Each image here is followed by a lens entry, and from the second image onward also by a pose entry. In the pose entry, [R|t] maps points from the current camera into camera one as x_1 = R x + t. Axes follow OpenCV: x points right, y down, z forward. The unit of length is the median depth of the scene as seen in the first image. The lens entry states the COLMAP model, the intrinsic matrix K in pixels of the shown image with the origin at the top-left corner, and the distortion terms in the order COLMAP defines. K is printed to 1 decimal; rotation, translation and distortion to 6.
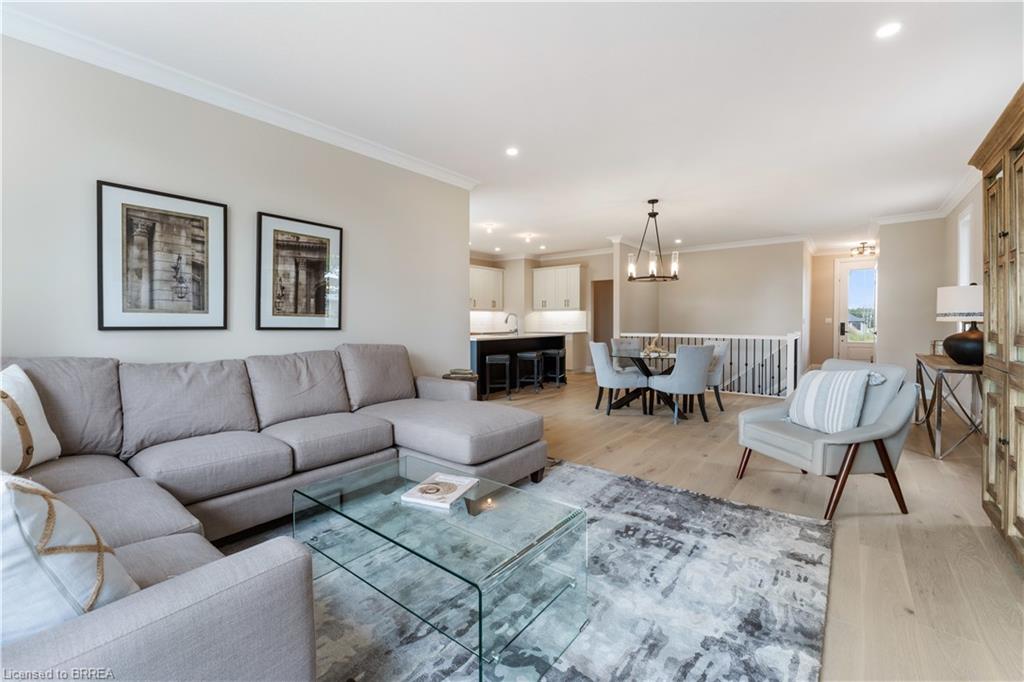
lens RADIAL K [[425.5, 0, 509.5], [0, 425.5, 322.3], [0, 0, 1]] dist [-0.001534, -0.000257]
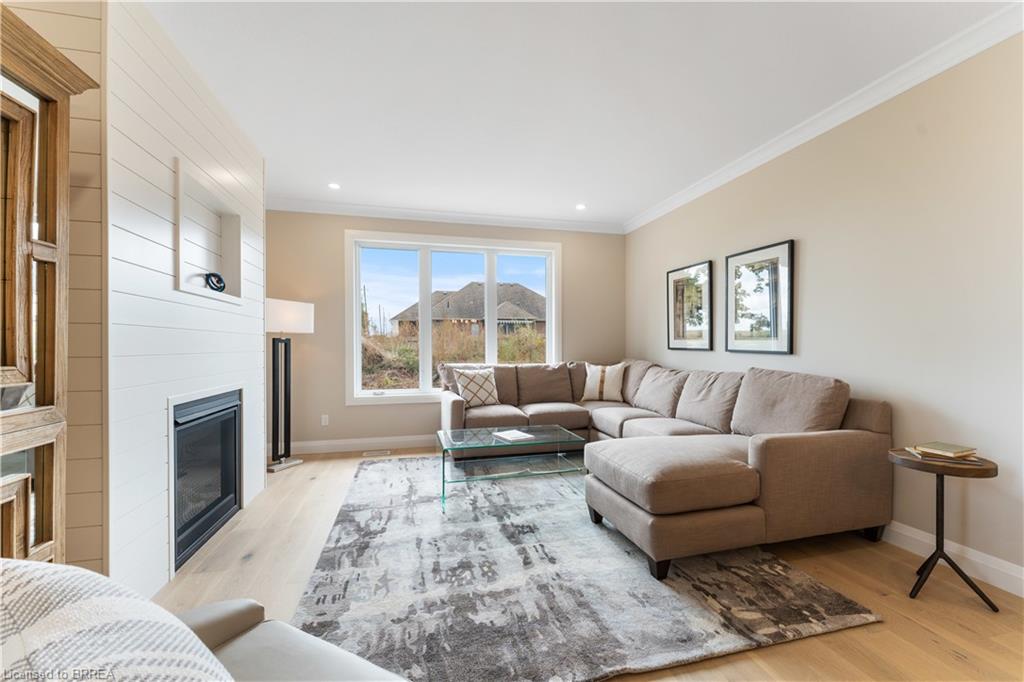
lens RADIAL K [[410.4, 0, 510.5], [0, 410.4, 347.8], [0, 0, 1]] dist [-0.000473, -0.000043]
pose [[-0.605320, 0.007892, -0.795943, 0.920813], [0.000449, 0.999954, 0.009573, -0.006193], [0.795982, 0.005437, -0.605296, 1.506603]]
